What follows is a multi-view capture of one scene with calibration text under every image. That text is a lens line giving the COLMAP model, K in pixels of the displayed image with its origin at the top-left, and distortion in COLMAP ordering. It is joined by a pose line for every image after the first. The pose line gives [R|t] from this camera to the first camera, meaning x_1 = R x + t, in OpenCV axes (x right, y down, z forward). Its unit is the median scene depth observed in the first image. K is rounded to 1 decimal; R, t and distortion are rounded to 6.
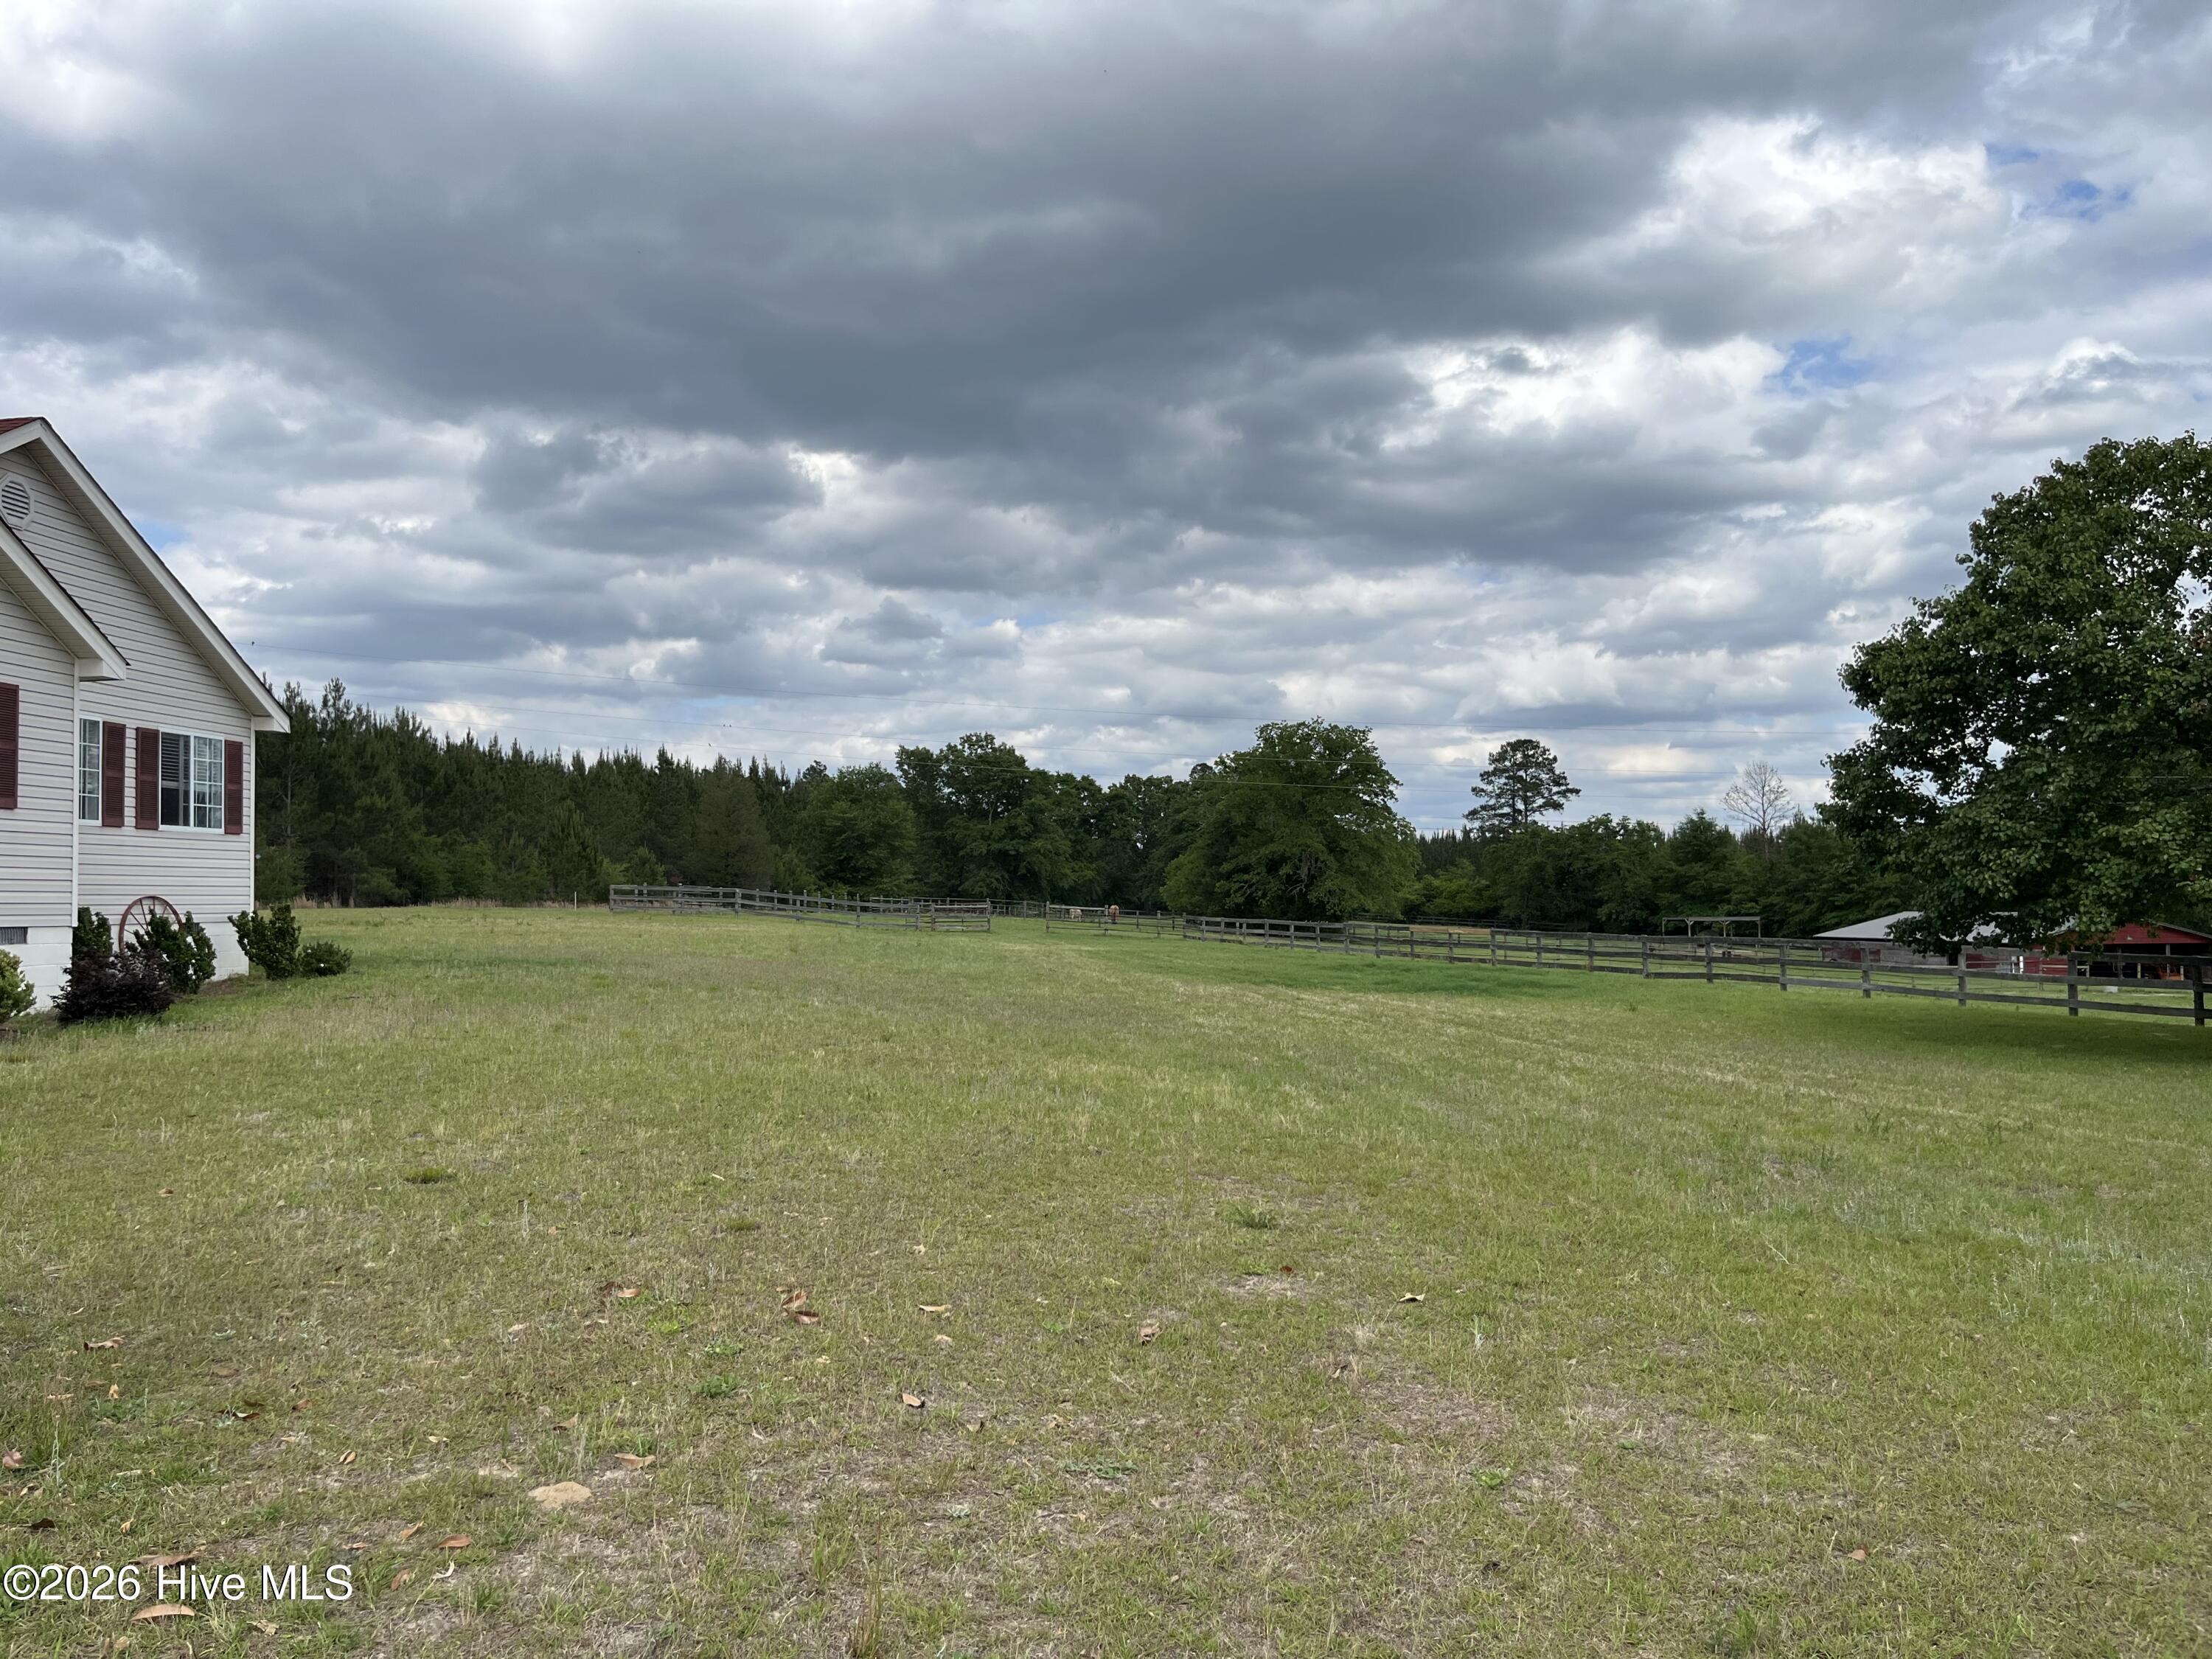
lens RADIAL K [[1678.1, 0, 1113.2], [0, 1678.1, 840.4], [0, 0, 1]] dist [0.002567, -0.002108]
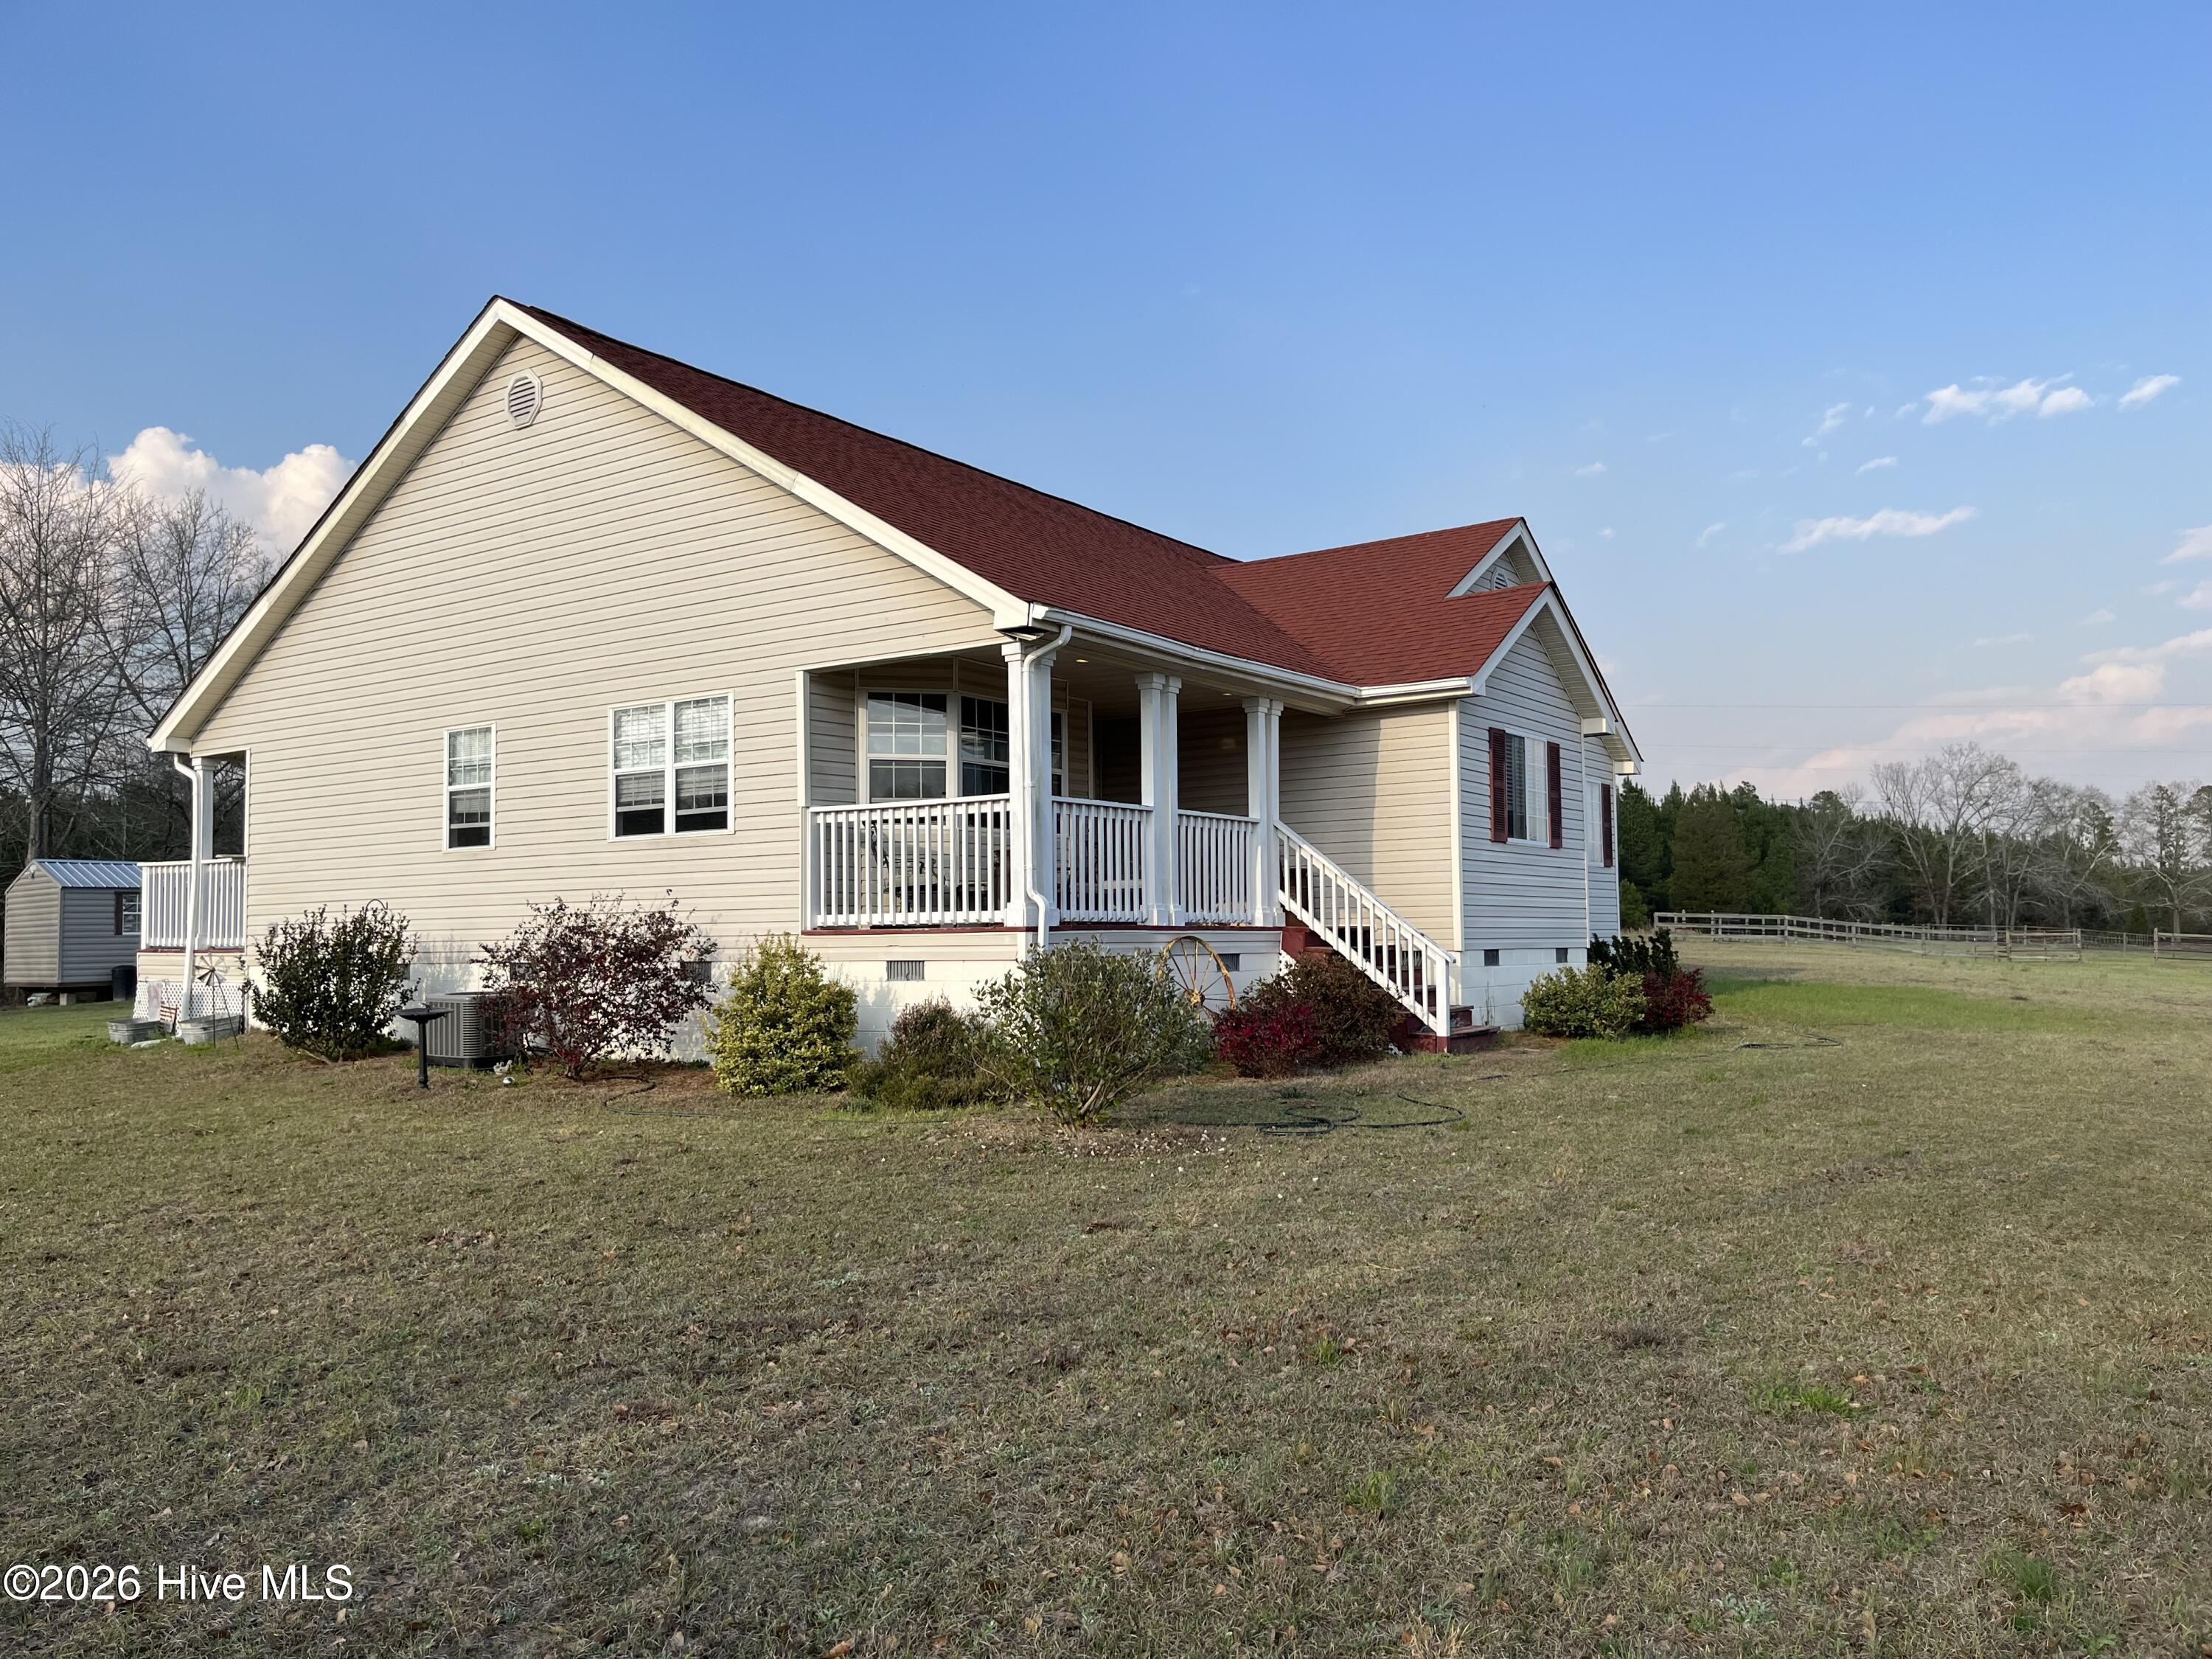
lens RADIAL K [[1678.1, 0, 1113.2], [0, 1678.1, 840.4], [0, 0, 1]] dist [0.002567, -0.002108]
pose [[0.867524, -0.026034, -0.496713, -0.269916], [0.017946, 0.999617, -0.021049, -0.004242], [0.497071, 0.009346, 0.867660, -0.147967]]
